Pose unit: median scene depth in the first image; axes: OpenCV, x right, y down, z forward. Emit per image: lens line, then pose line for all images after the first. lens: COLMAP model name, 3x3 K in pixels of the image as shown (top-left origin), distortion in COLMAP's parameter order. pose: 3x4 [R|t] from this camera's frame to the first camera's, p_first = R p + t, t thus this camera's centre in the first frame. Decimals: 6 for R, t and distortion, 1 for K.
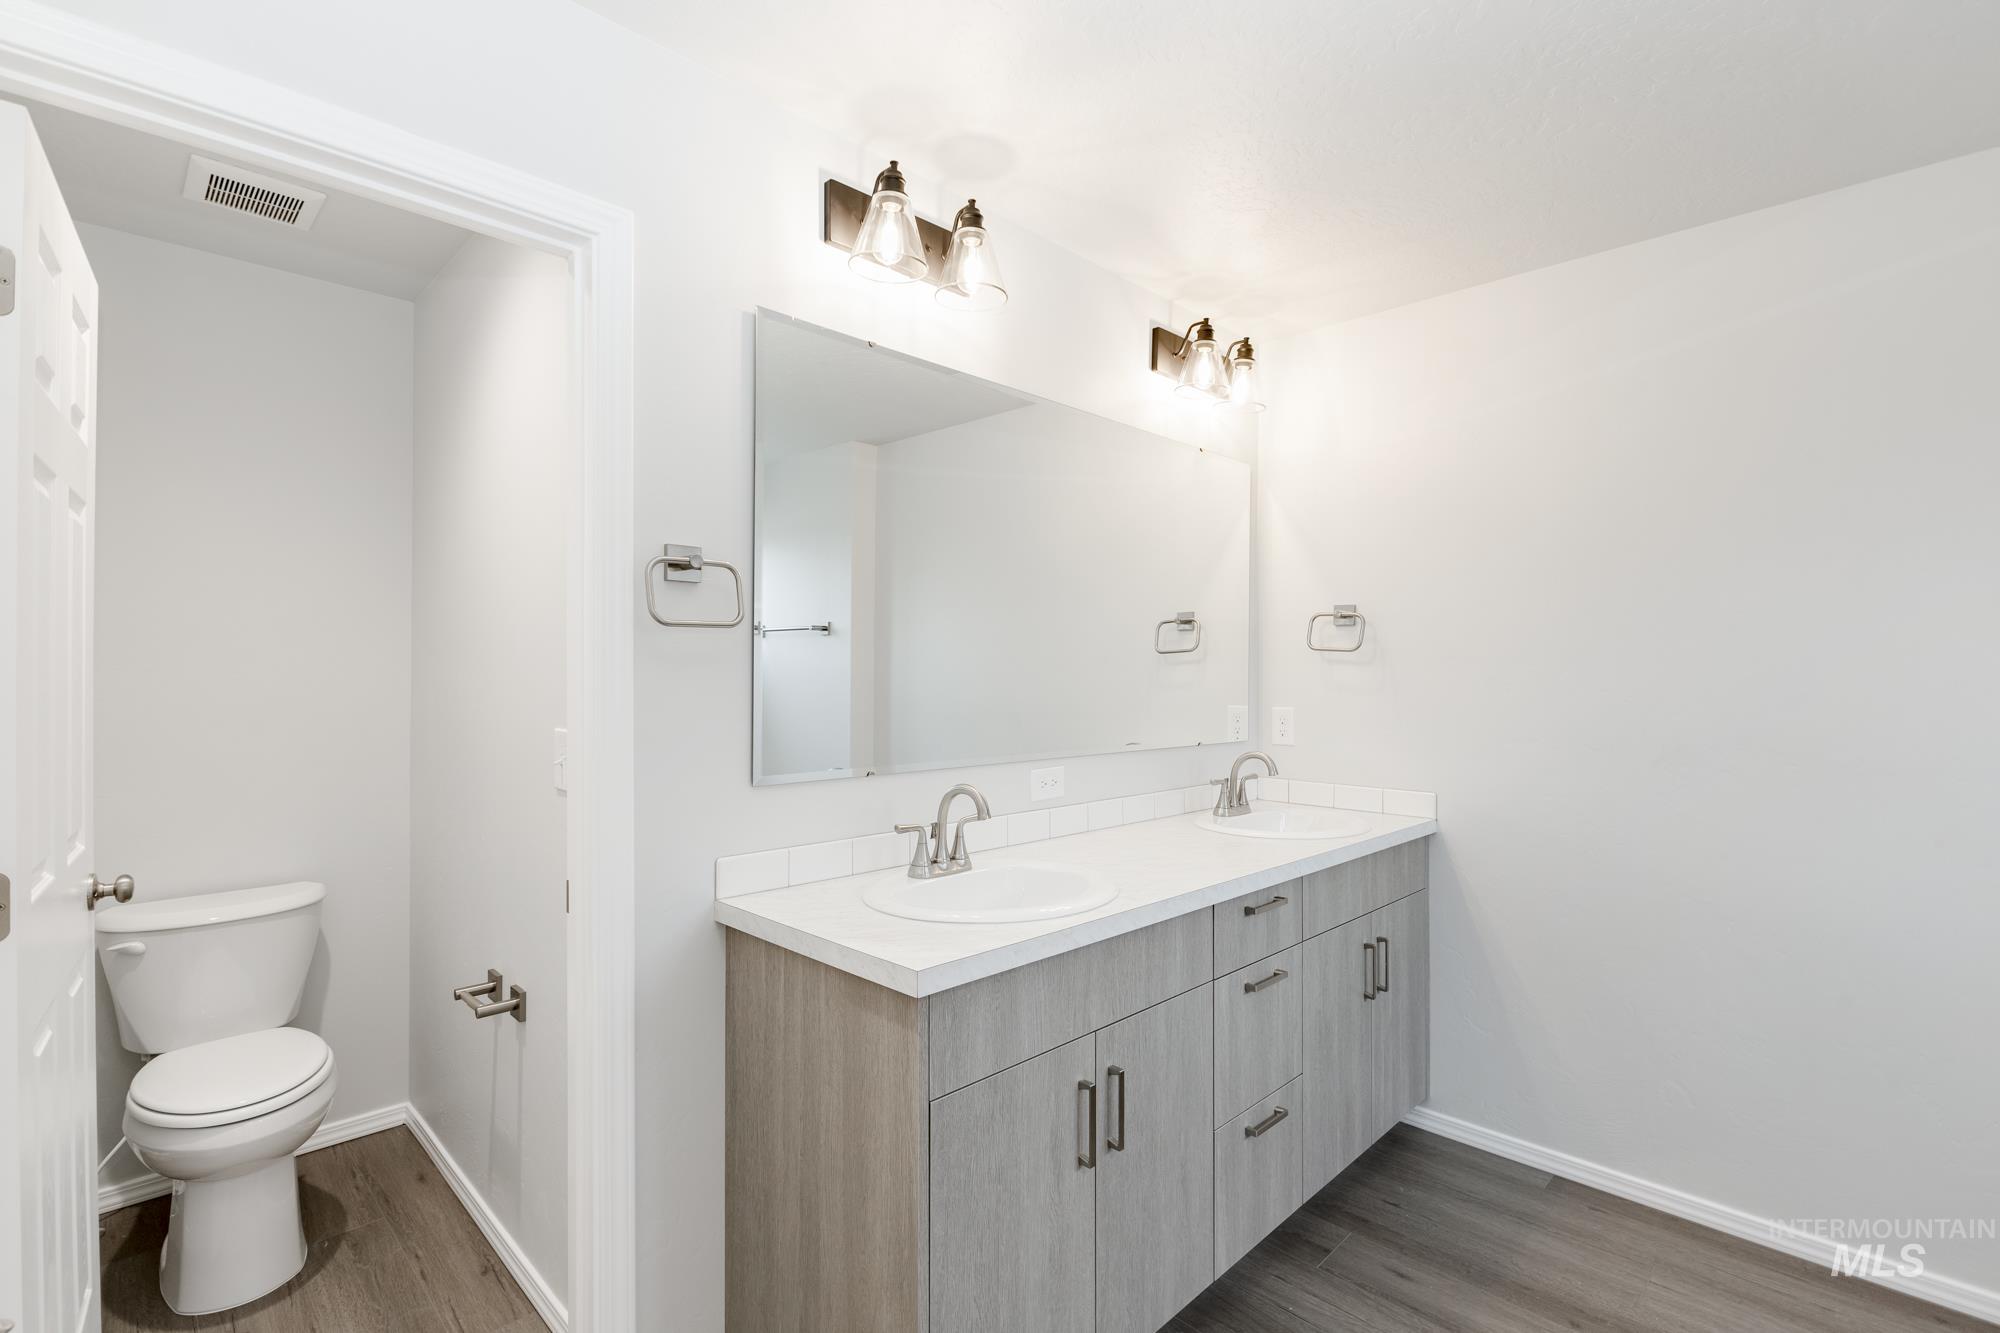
lens RADIAL K [[923.3, 0, 998.6], [0, 923.3, 660.3], [0, 0, 1]] dist [0.001671, -0.000090]
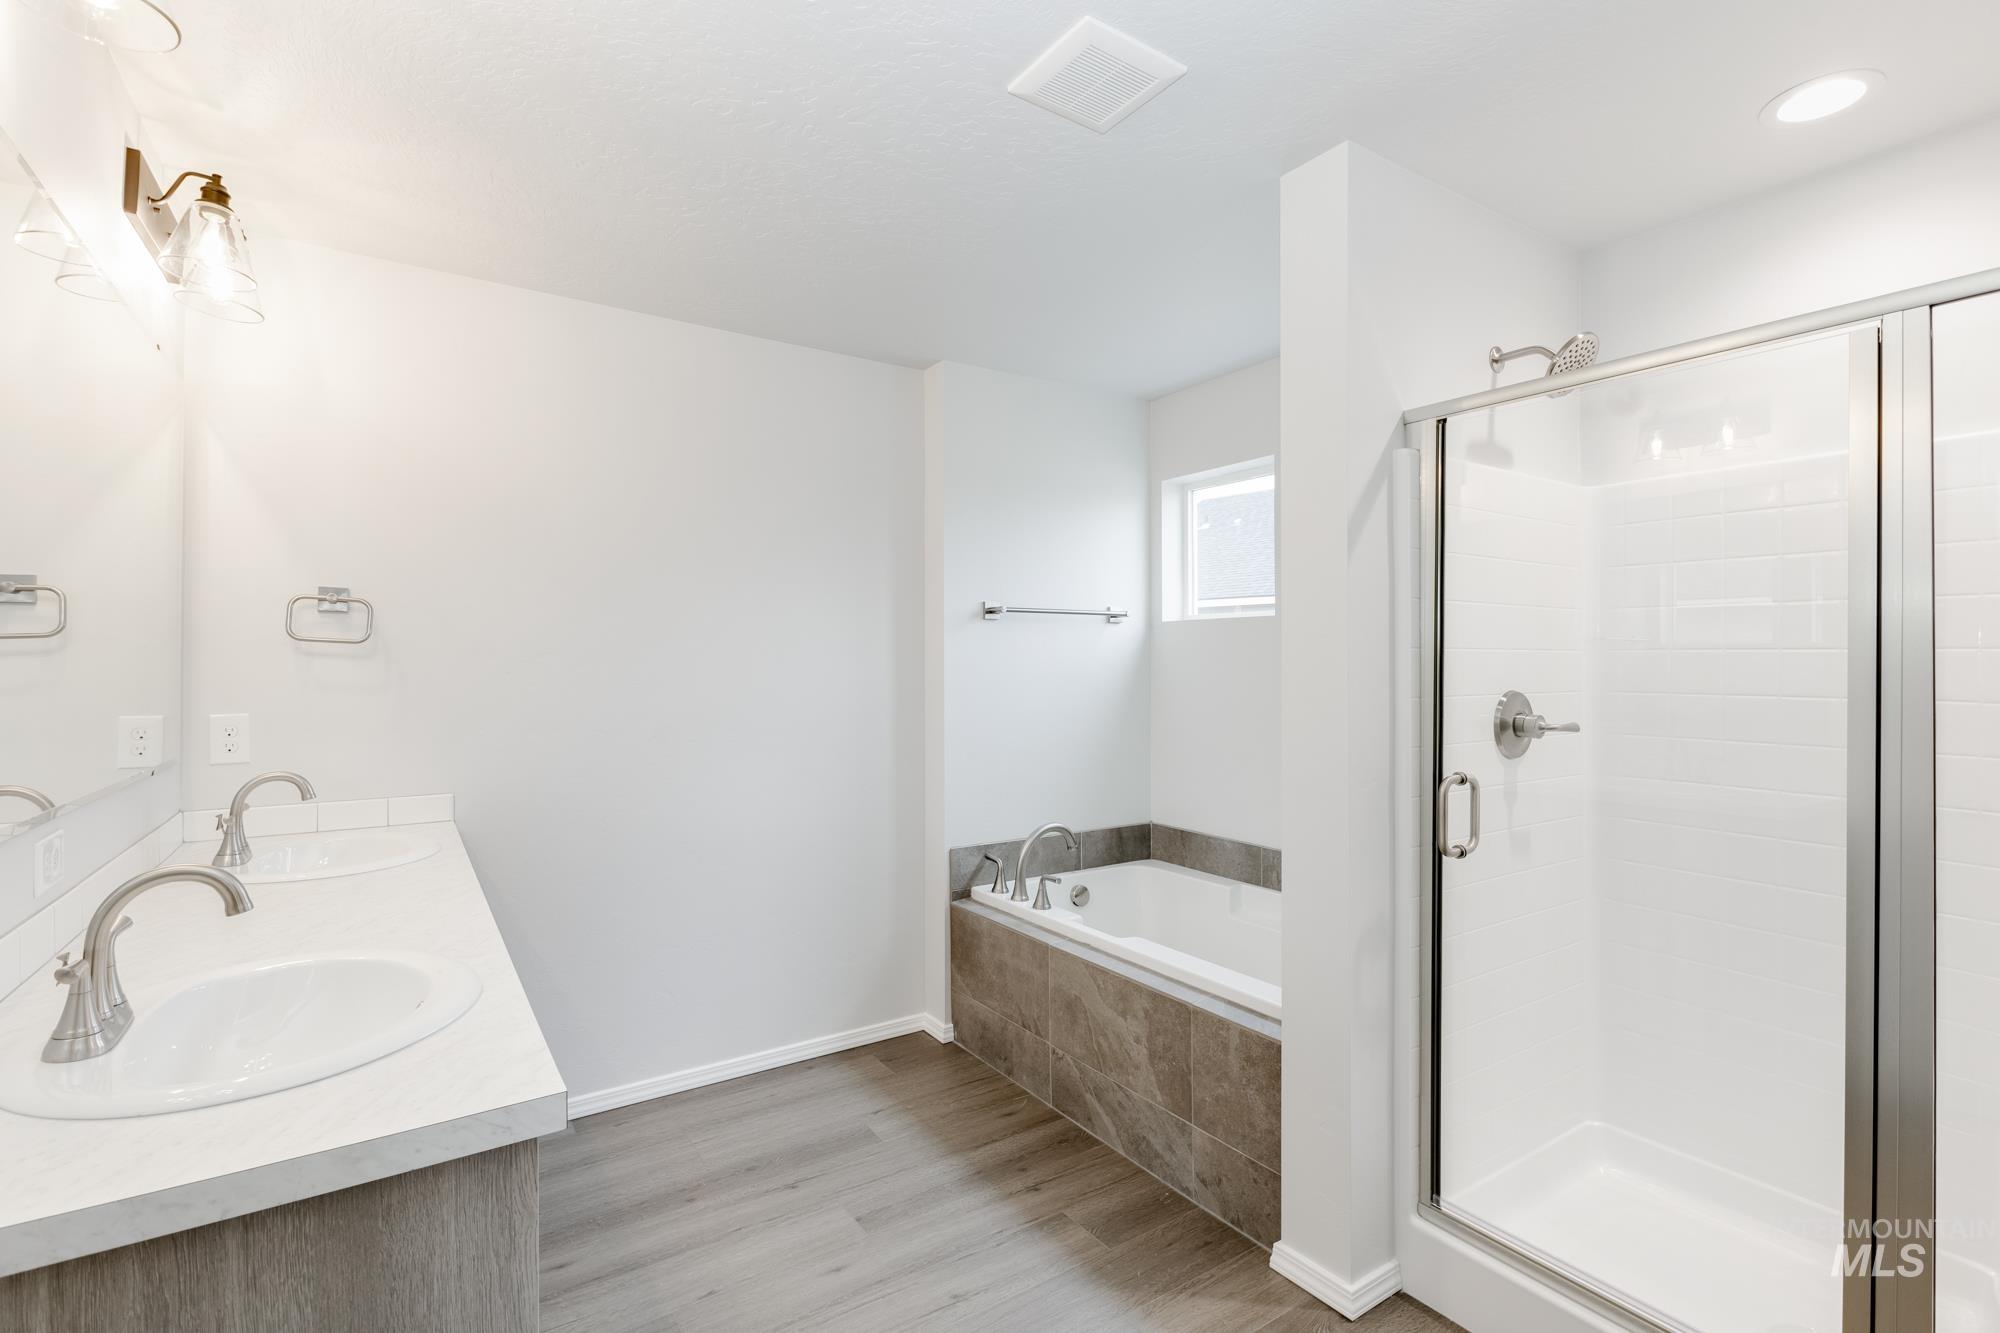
lens RADIAL K [[918.7, 0, 1004.3], [0, 918.7, 657.5], [0, 0, 1]] dist [-0.000759, -0.000736]
pose [[0.195345, 0.002394, 0.980732, -0.439705], [-0.006587, 0.999978, -0.001129, 0.001407], [-0.980712, -0.006240, 0.195357, 0.328281]]
